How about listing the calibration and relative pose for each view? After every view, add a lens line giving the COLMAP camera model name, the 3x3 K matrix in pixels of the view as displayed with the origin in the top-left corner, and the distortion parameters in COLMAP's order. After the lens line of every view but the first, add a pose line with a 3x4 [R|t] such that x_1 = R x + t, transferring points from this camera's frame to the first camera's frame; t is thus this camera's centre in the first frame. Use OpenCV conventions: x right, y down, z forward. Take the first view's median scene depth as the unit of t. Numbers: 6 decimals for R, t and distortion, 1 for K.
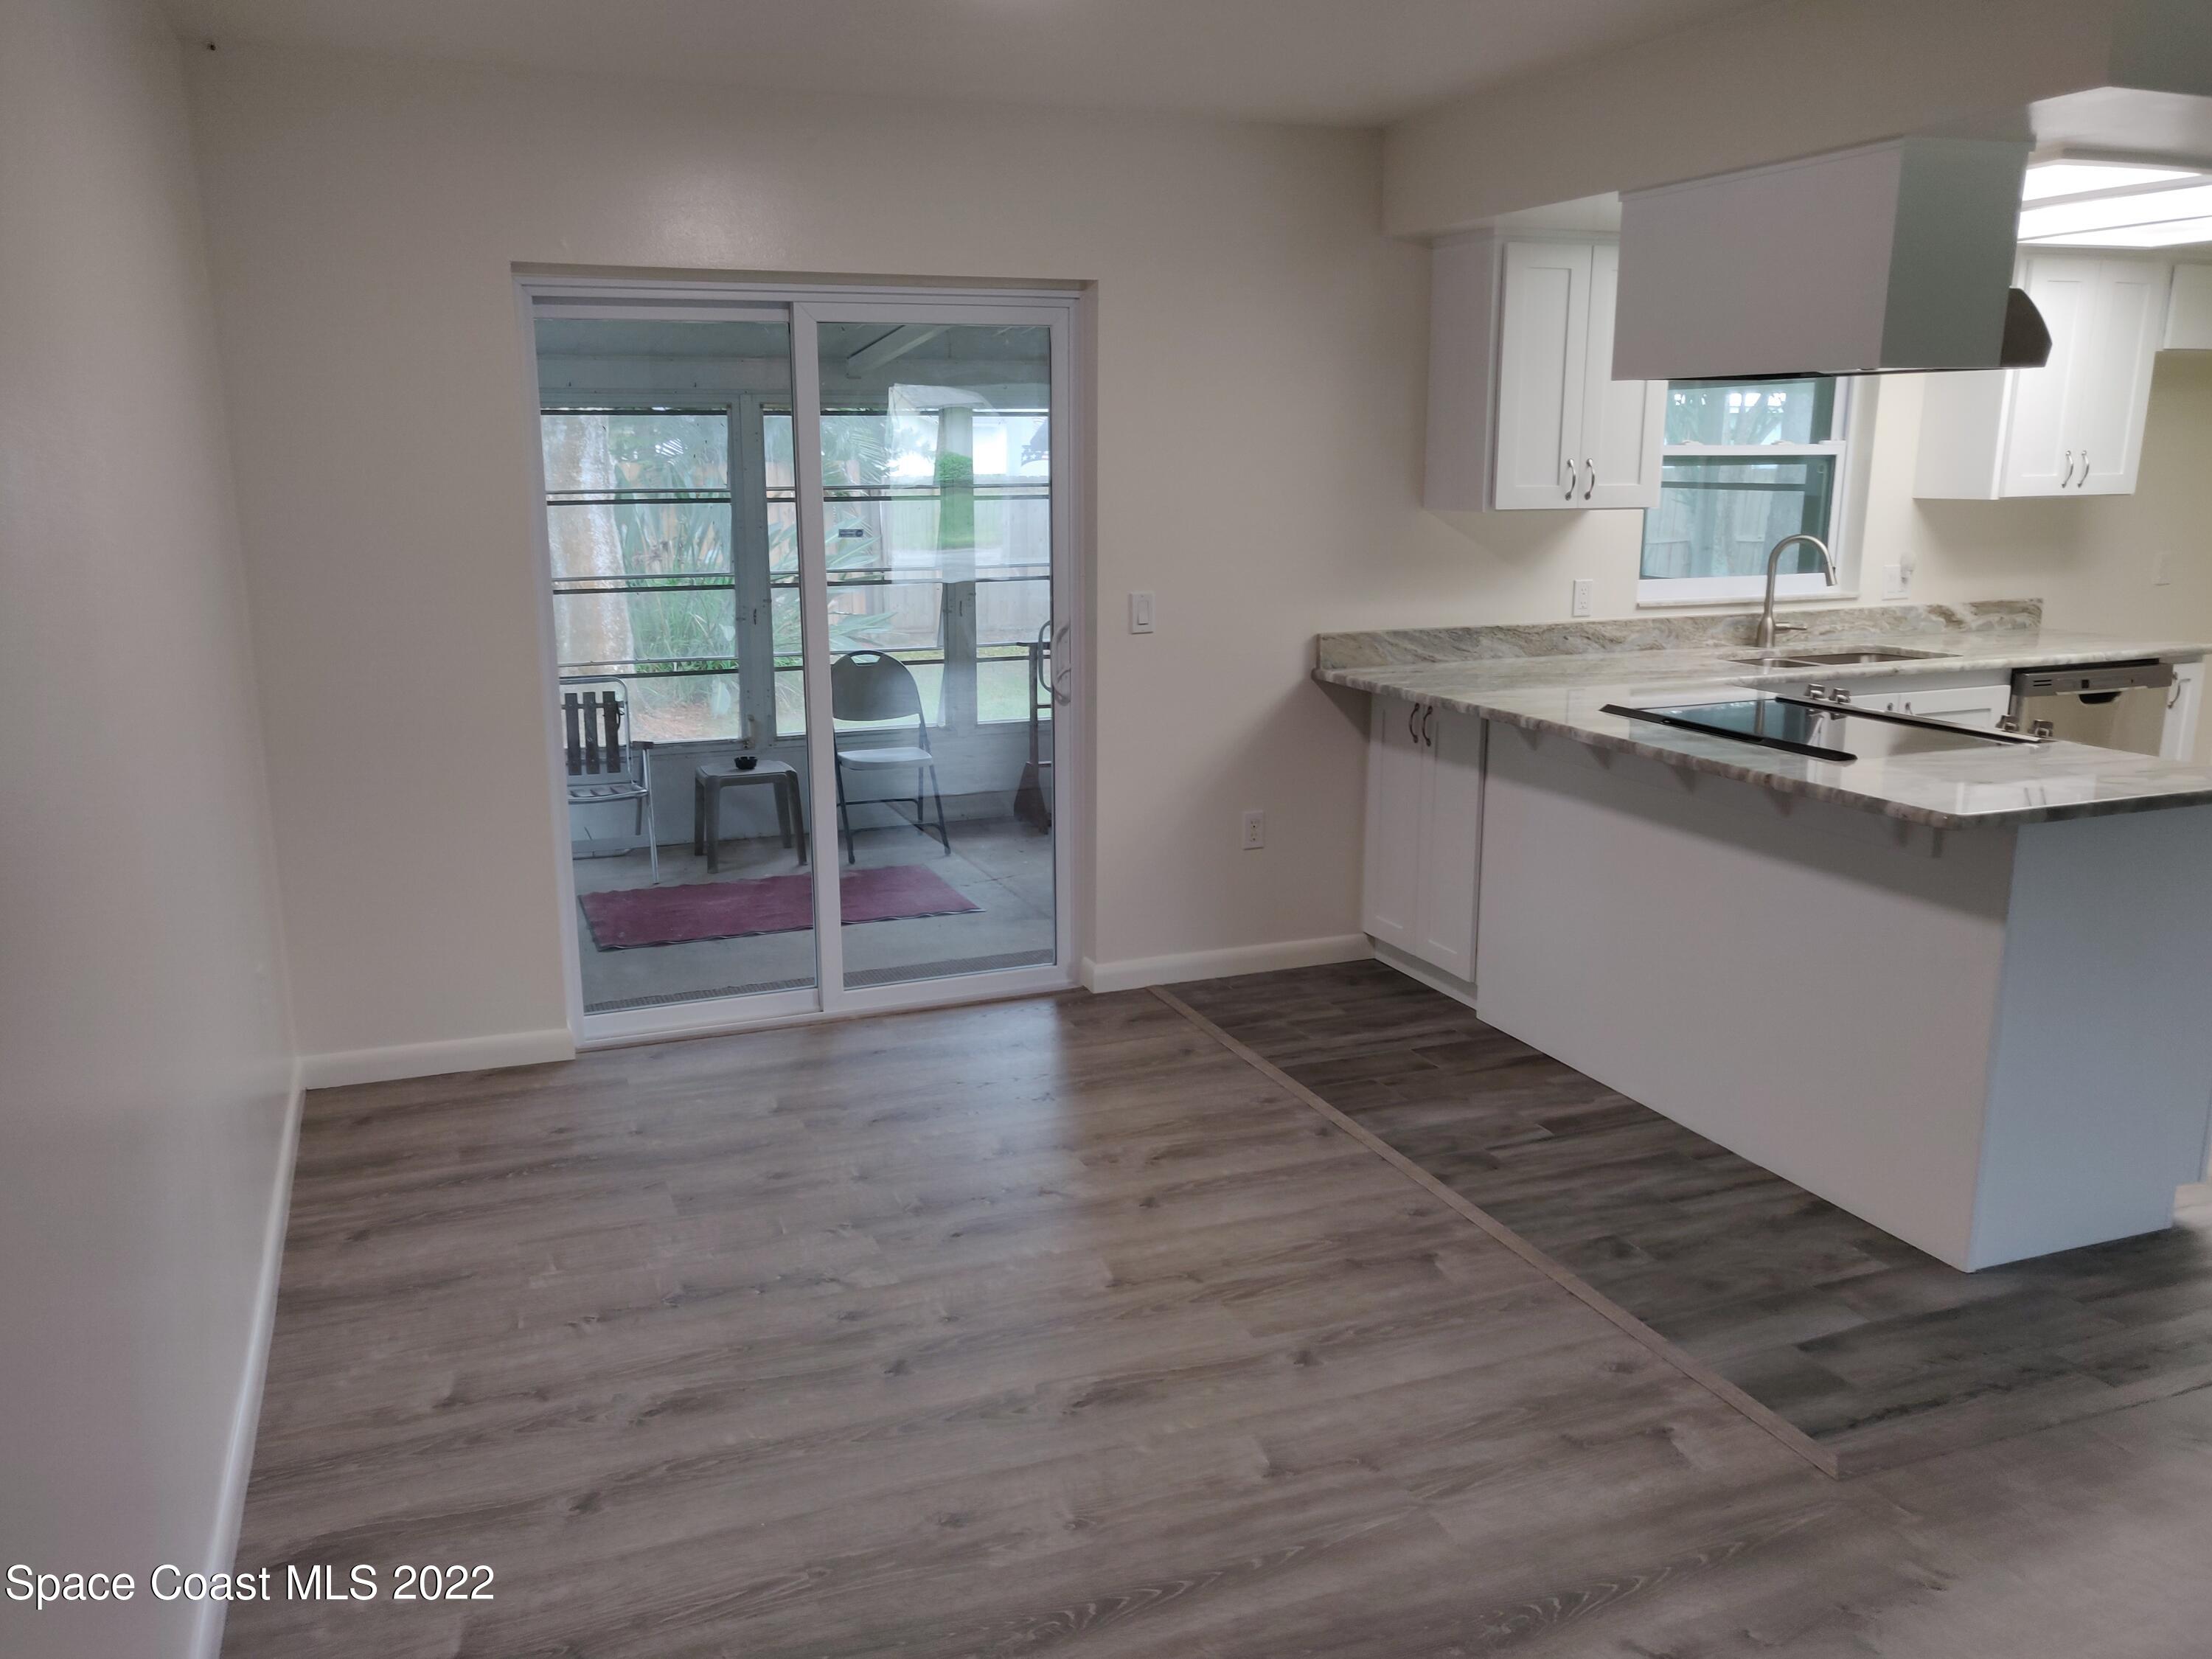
lens RADIAL K [[1715.9, 0, 1065.2], [0, 1715.9, 827.5], [0, 0, 1]] dist [-0.019033, 0.064284]
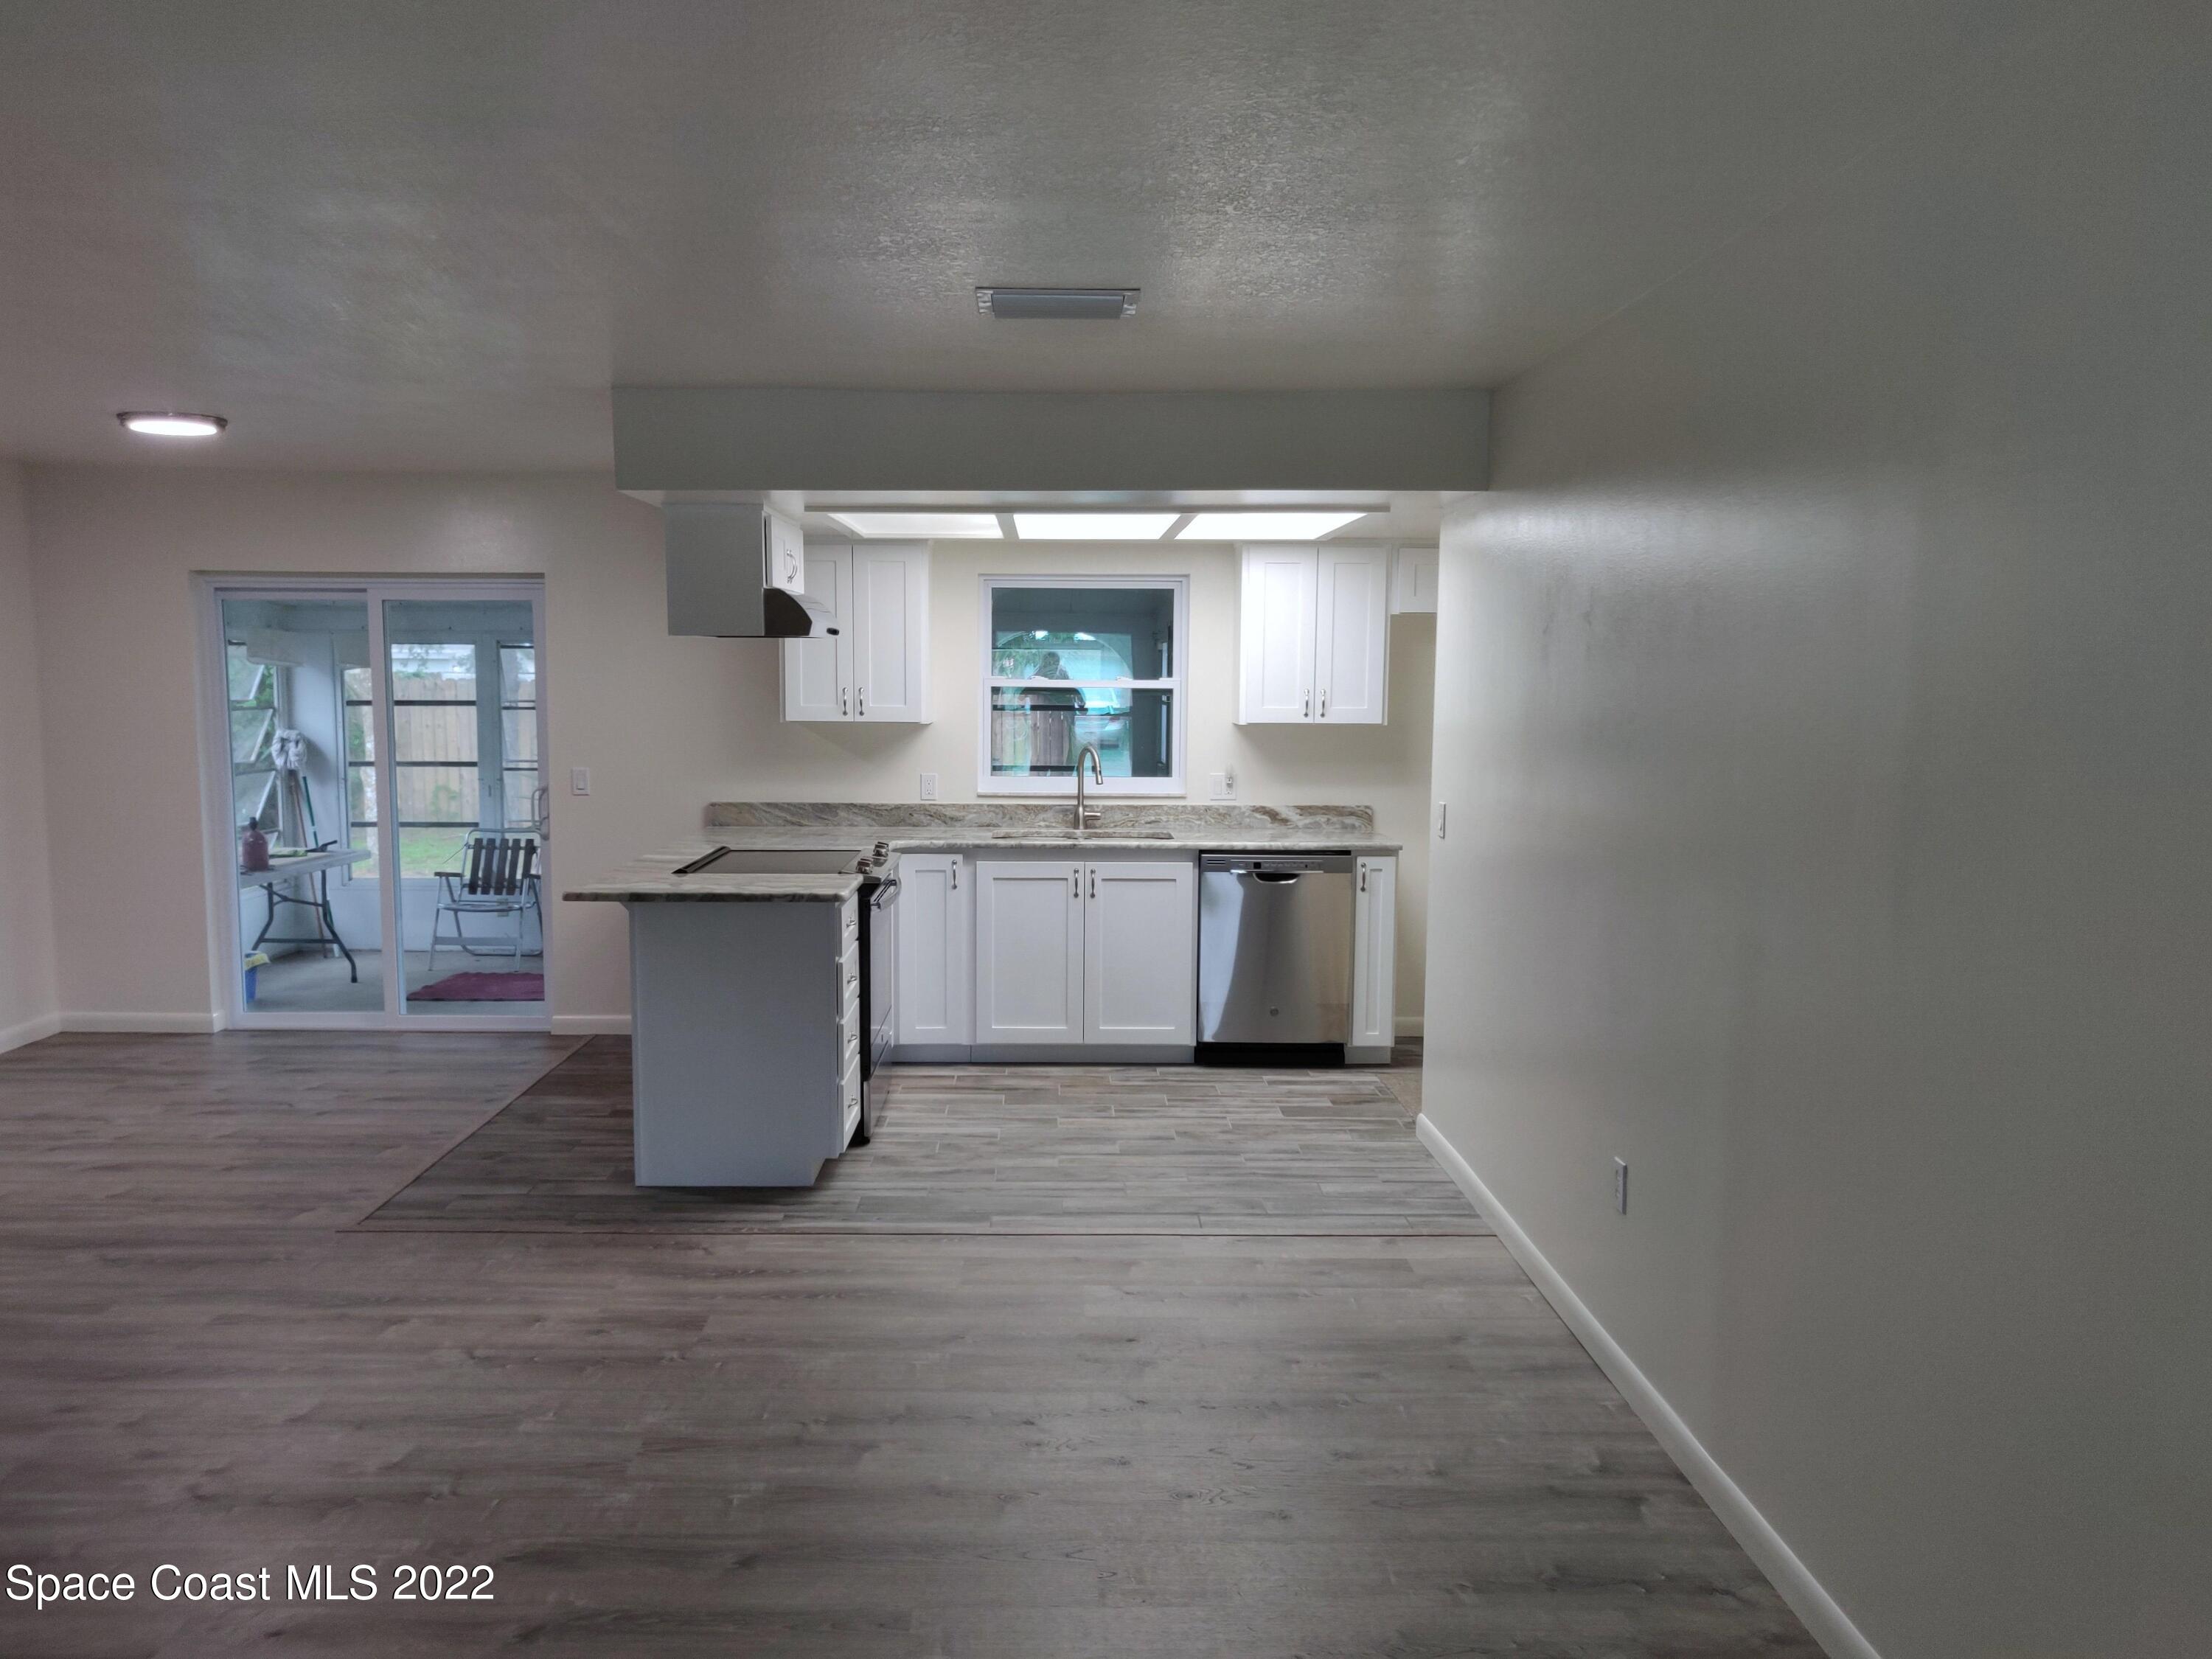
lens RADIAL K [[1715.9, 0, 1068.1], [0, 1715.9, 801.3], [0, 0, 1]] dist [-0.019033, 0.064284]
pose [[0.938251, 0.037259, -0.343943, 0.923439], [-0.085613, 0.988267, -0.126486, 0.045604], [0.335195, 0.148121, 0.930432, -0.264129]]
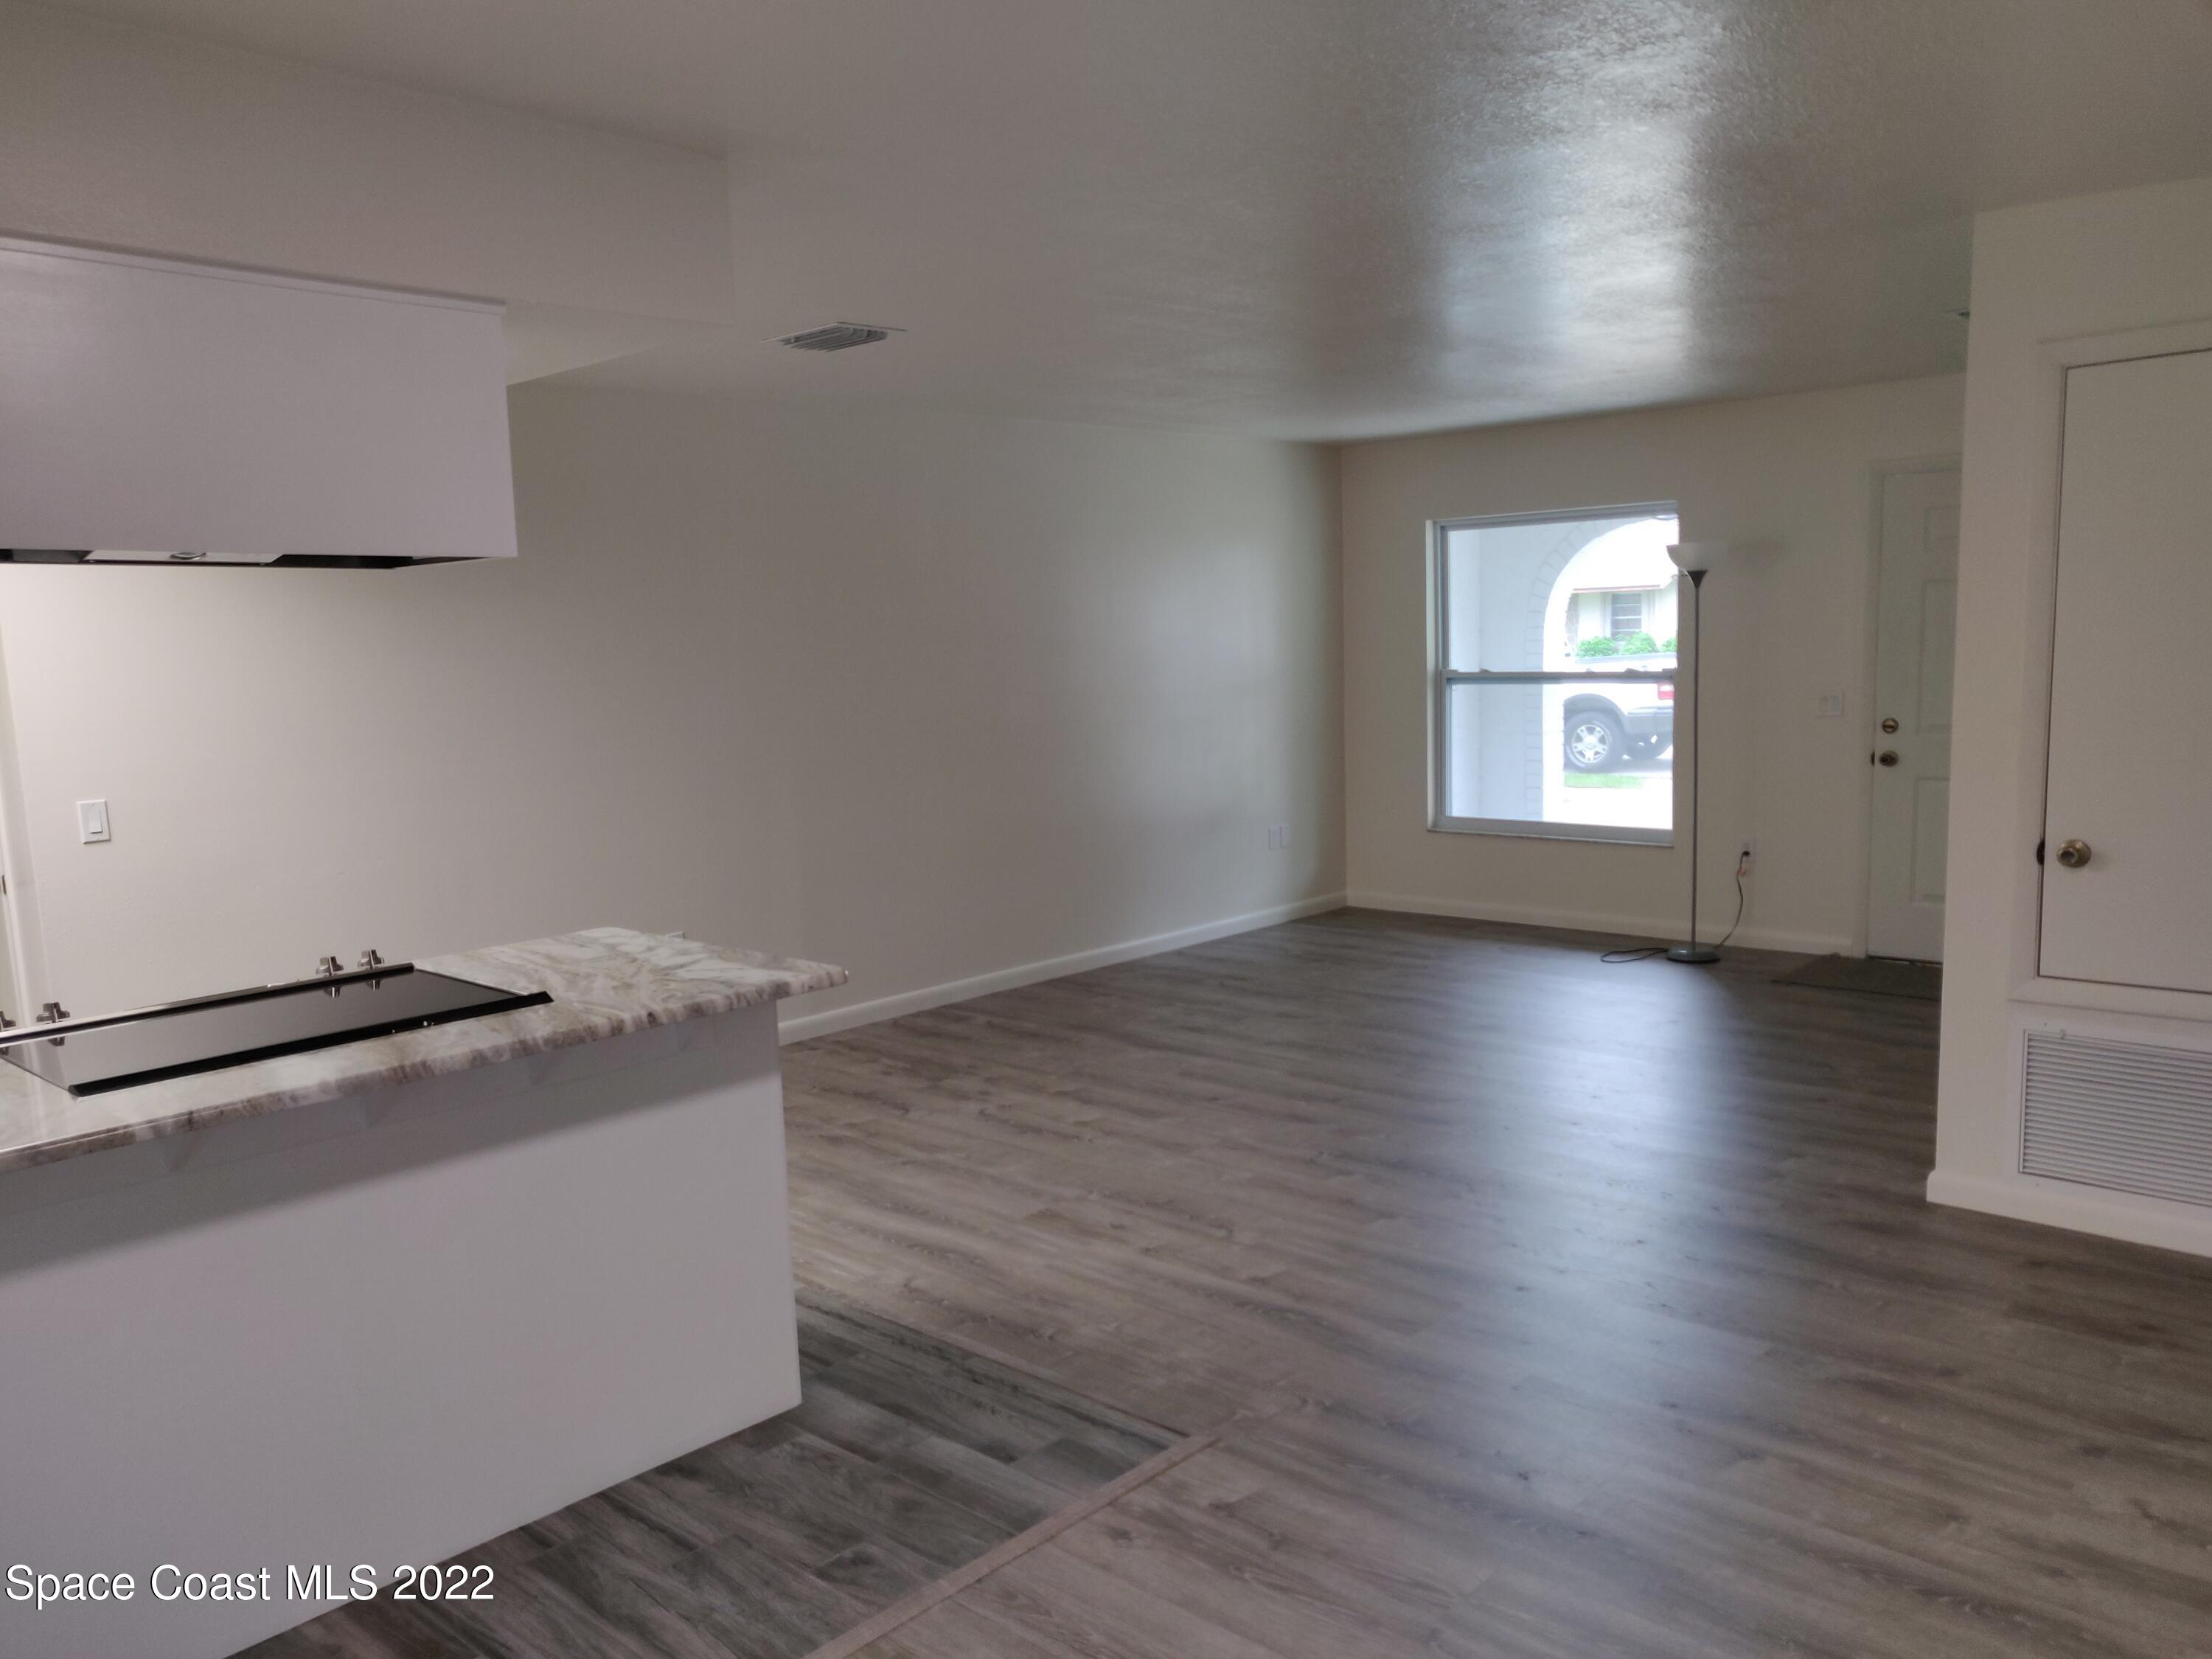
lens RADIAL K [[1715.9, 0, 1067.2], [0, 1715.9, 853.6], [0, 0, 1]] dist [-0.019033, 0.064284]
pose [[-0.425706, -0.099046, 0.899424, -0.297432], [0.232565, 0.948624, 0.214539, -0.161320], [-0.874464, 0.300505, -0.380801, 0.740011]]
